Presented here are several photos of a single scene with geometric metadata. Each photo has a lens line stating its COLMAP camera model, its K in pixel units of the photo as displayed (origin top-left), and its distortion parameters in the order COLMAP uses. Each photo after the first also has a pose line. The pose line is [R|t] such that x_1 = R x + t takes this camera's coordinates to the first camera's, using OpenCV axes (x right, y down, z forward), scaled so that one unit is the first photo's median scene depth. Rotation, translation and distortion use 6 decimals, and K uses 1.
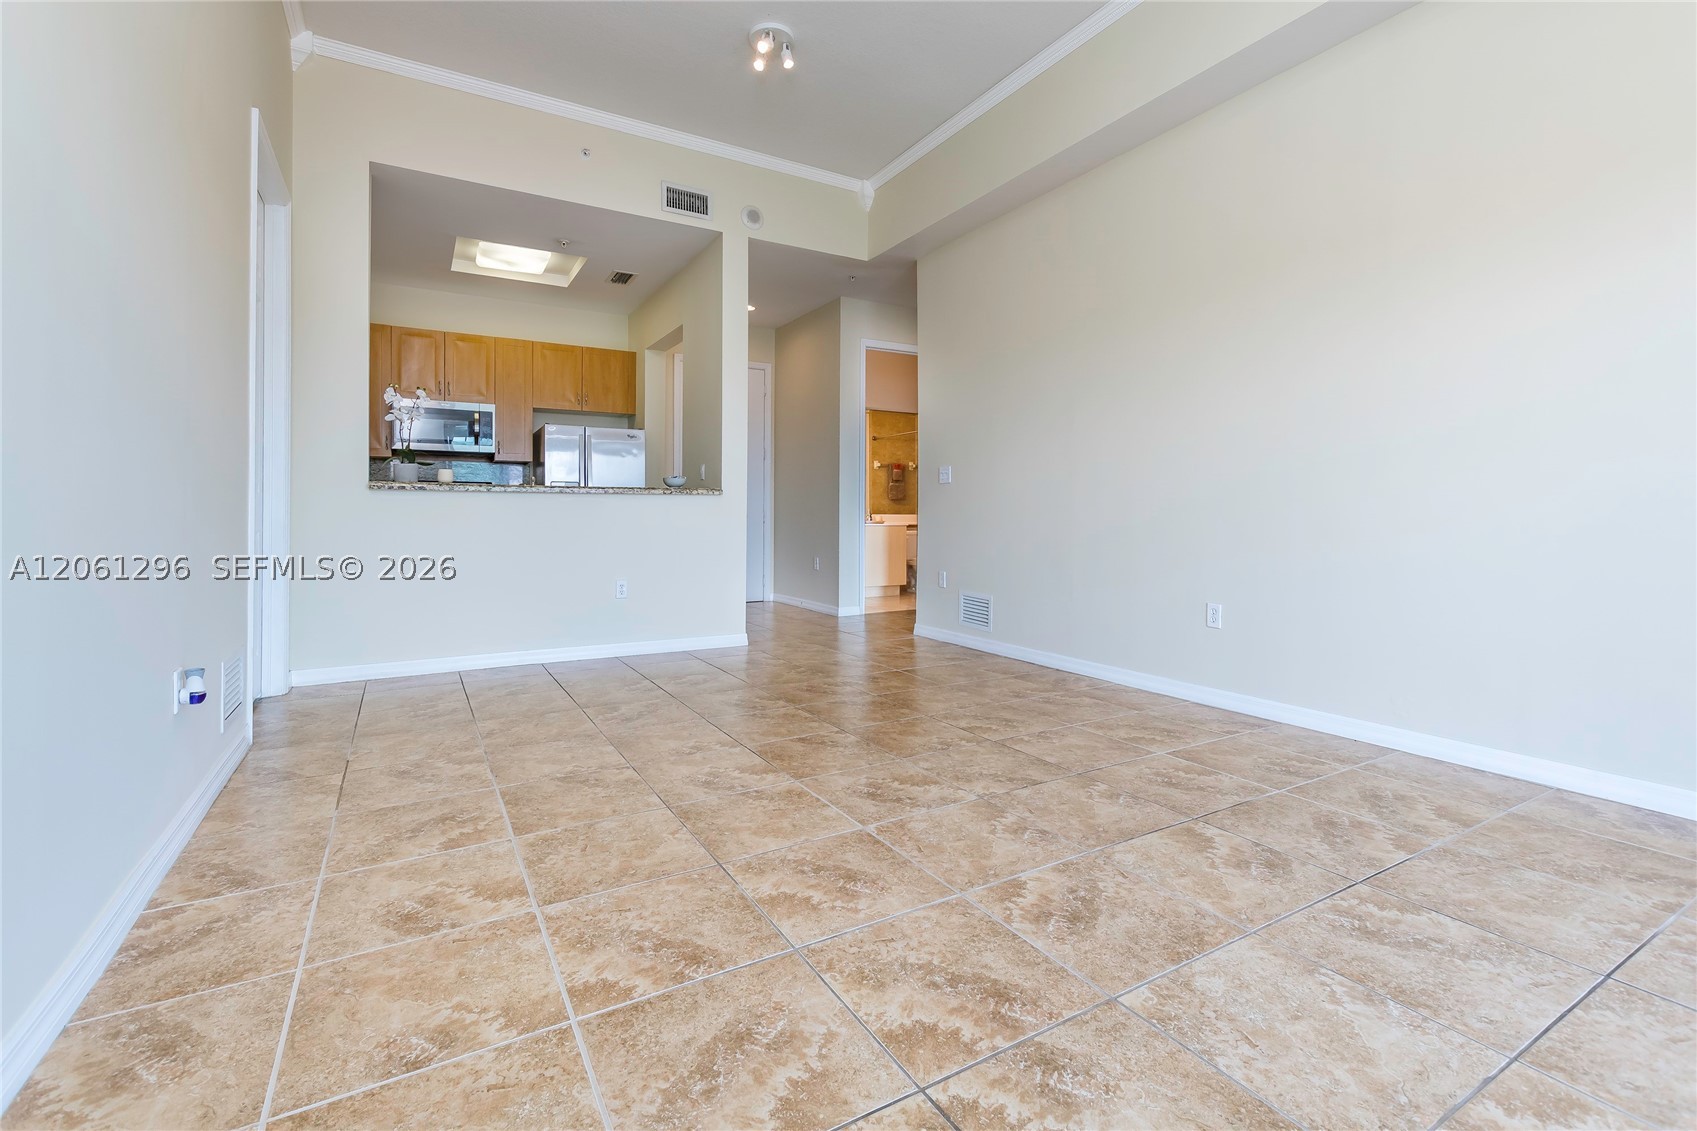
lens RADIAL K [[749.8, 0, 842.9], [0, 749.8, 513.8], [0, 0, 1]] dist [0.002477, -0.000490]
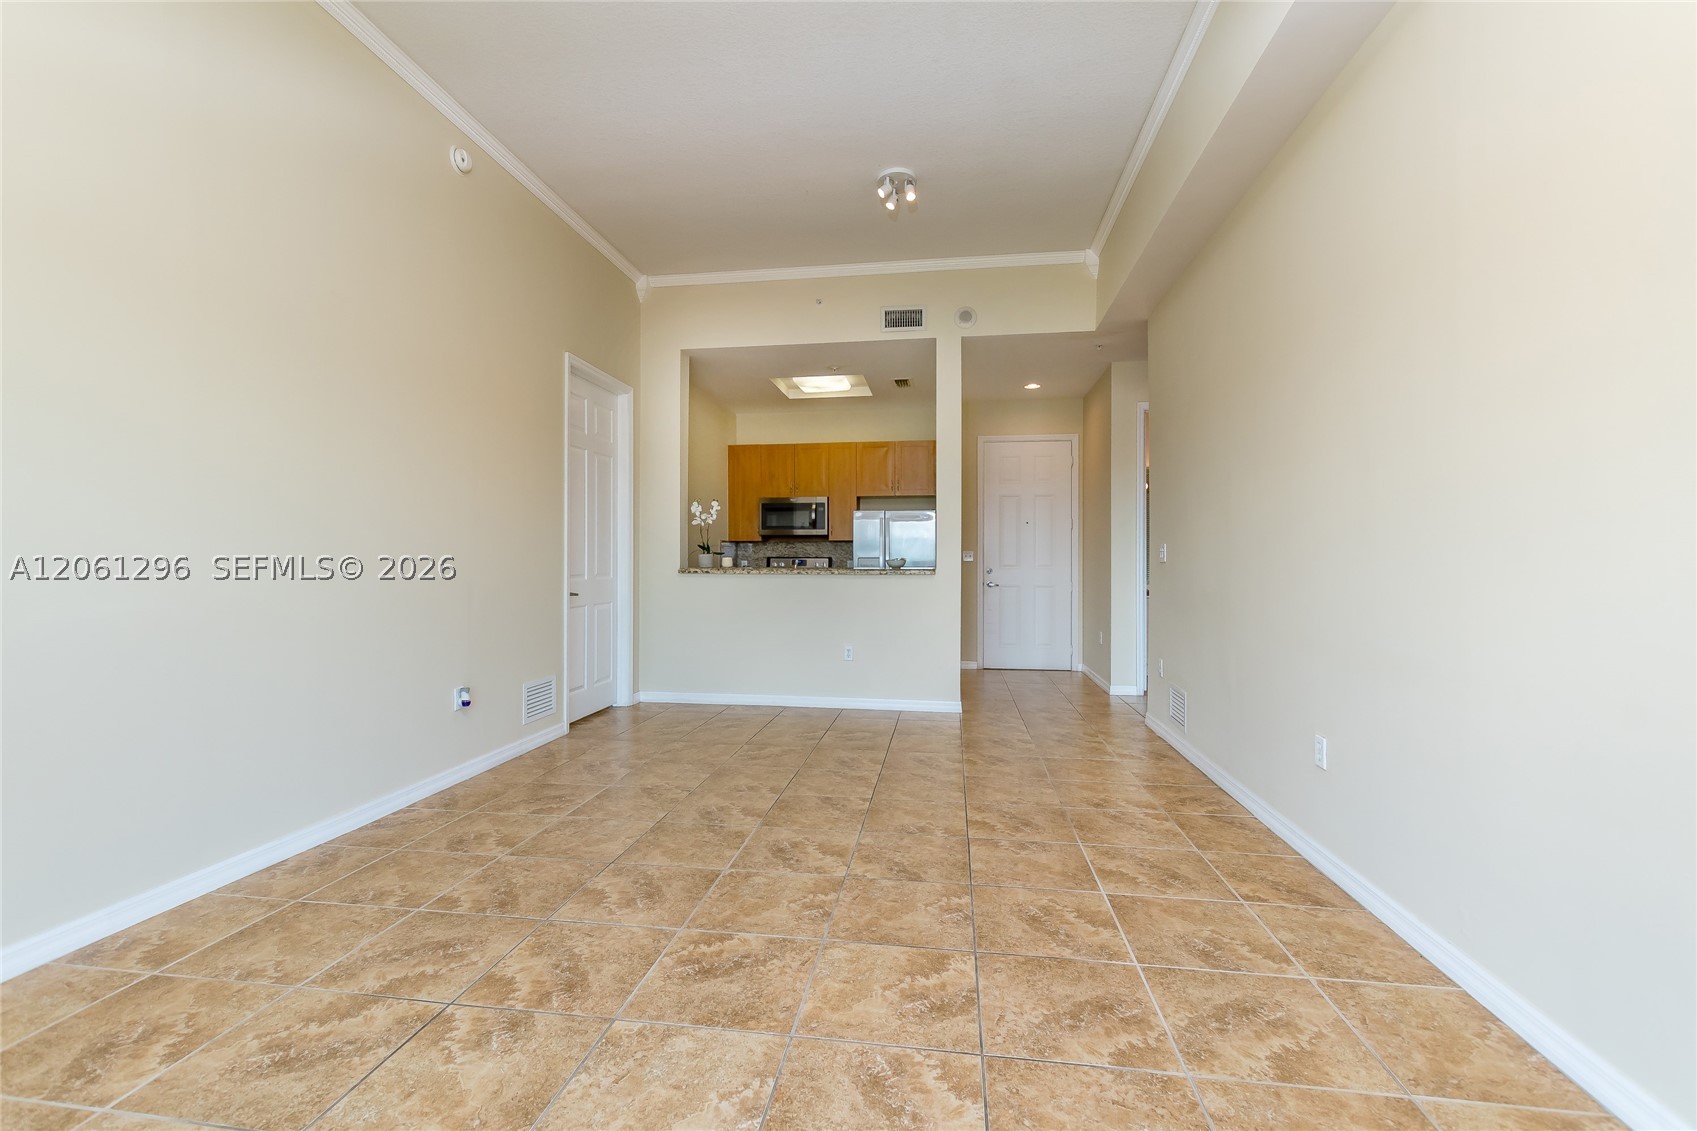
lens RADIAL K [[728.4, 0, 842.9], [0, 728.4, 560.8], [0, 0, 1]] dist [0.003211, -0.000421]
pose [[0.781703, -0.002475, -0.623646, 0.994320], [0.000683, 0.999995, -0.003112, -0.102344], [0.623650, 0.002007, 0.781701, 0.169538]]
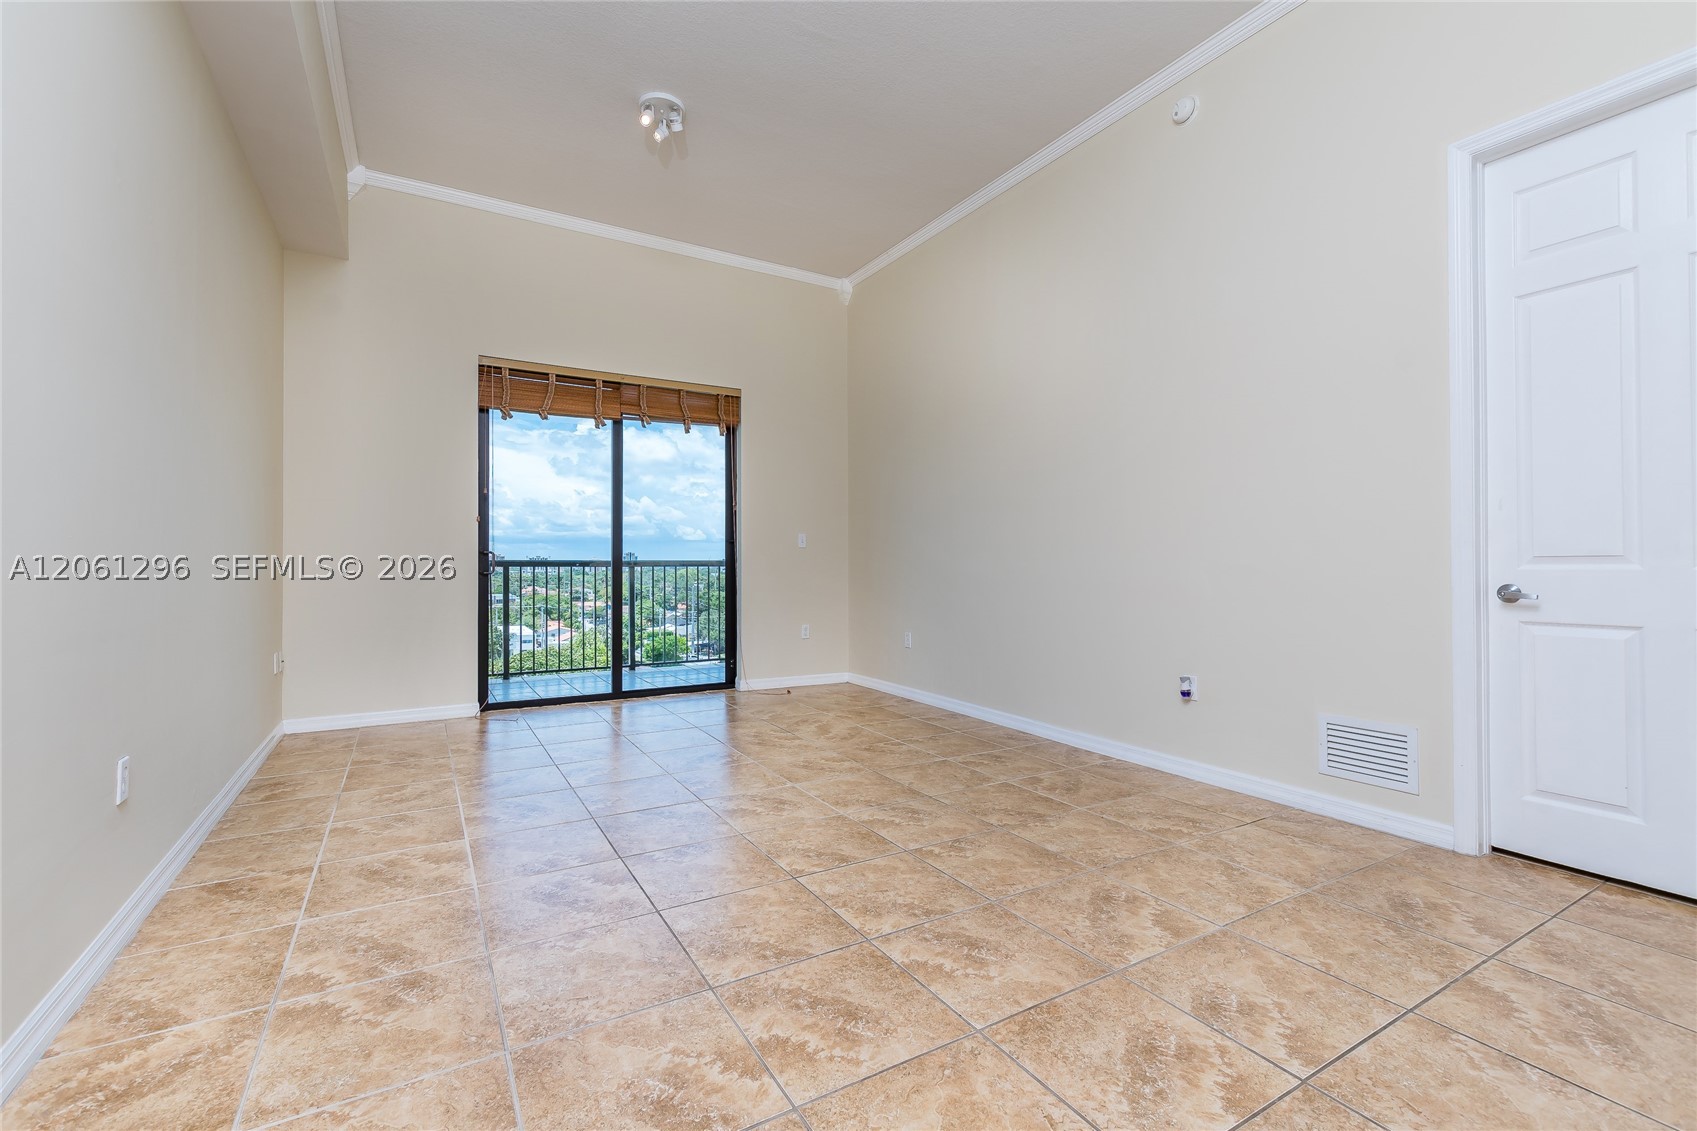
lens RADIAL K [[728.4, 0, 842.9], [0, 728.4, 560.8], [0, 0, 1]] dist [0.003211, -0.000421]
pose [[-0.999983, -0.003439, -0.004740, -0.070172], [-0.003405, 0.999968, -0.007266, -0.044110], [0.004765, -0.007250, -0.999962, 2.656546]]
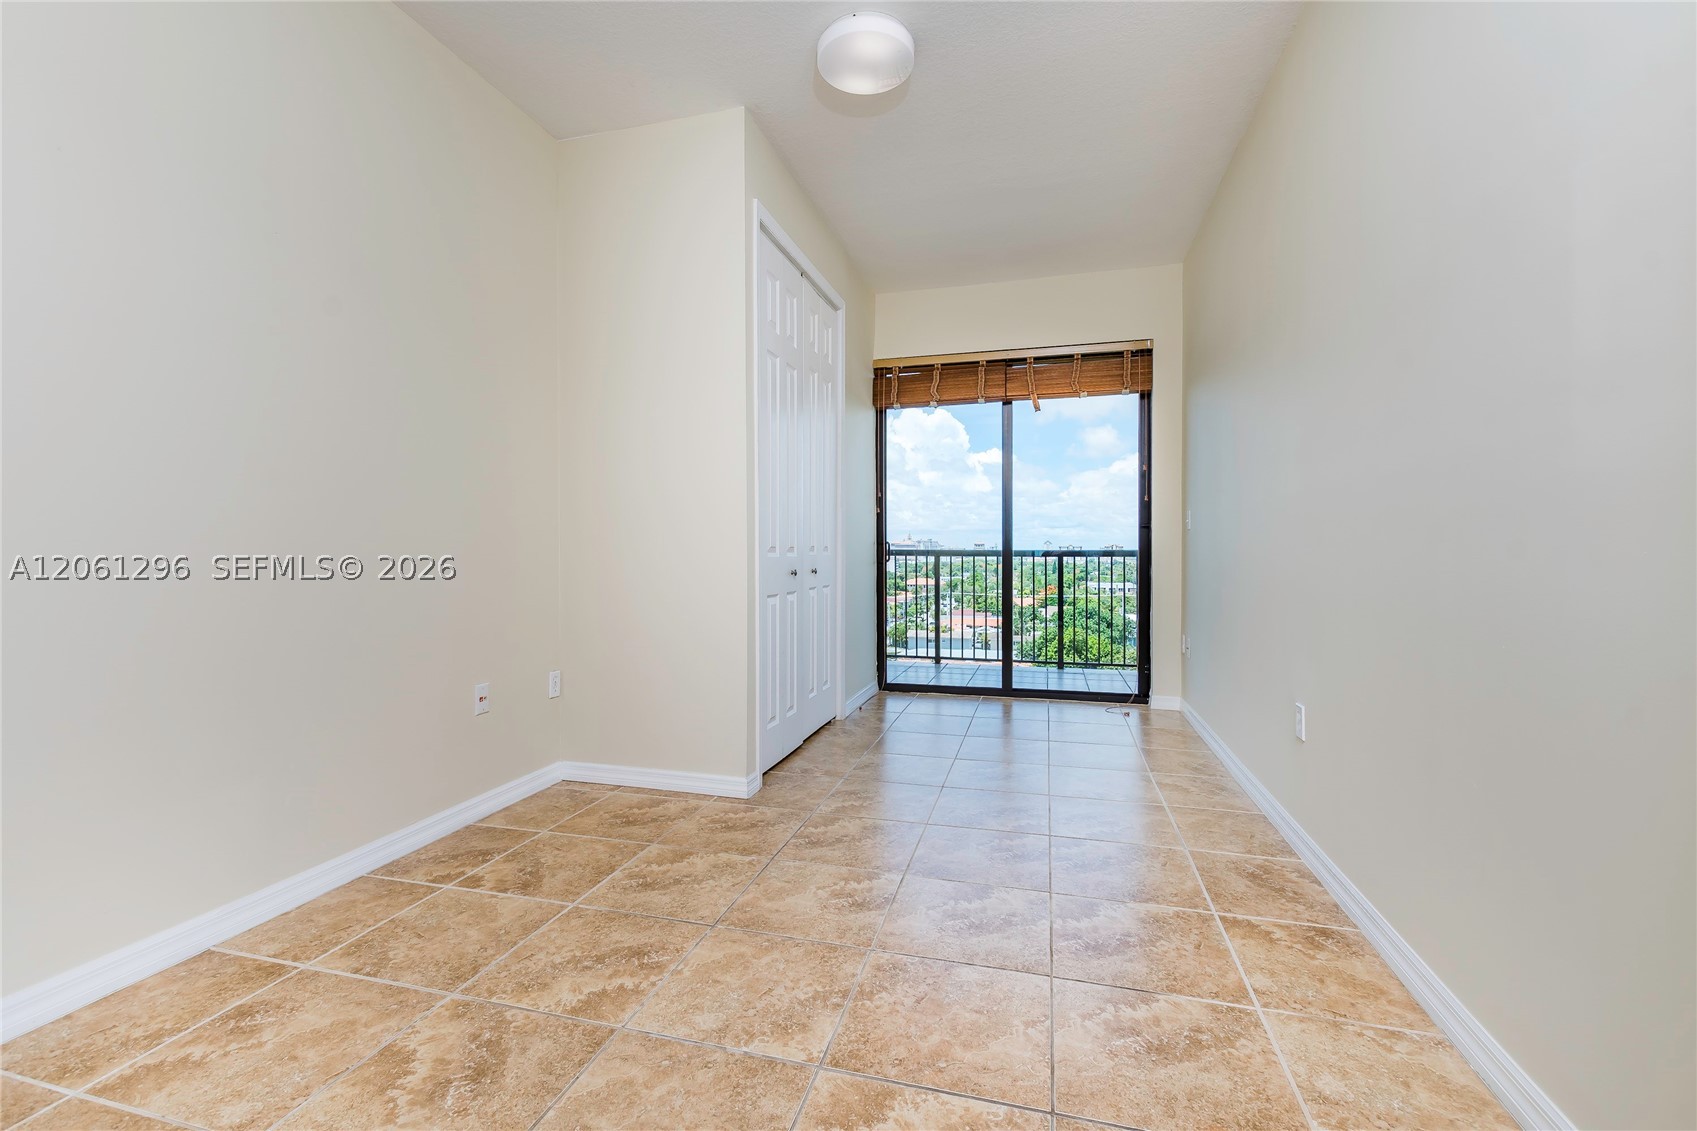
lens RADIAL K [[721.9, 0, 853.0], [0, 721.9, 560.4], [0, 0, 1]] dist [0.002444, 0.000025]
pose [[-0.702318, -0.010084, 0.711792, -0.636406], [-0.004179, 0.999941, 0.010042, -0.047179], [-0.711851, 0.004078, -0.702318, 2.131859]]
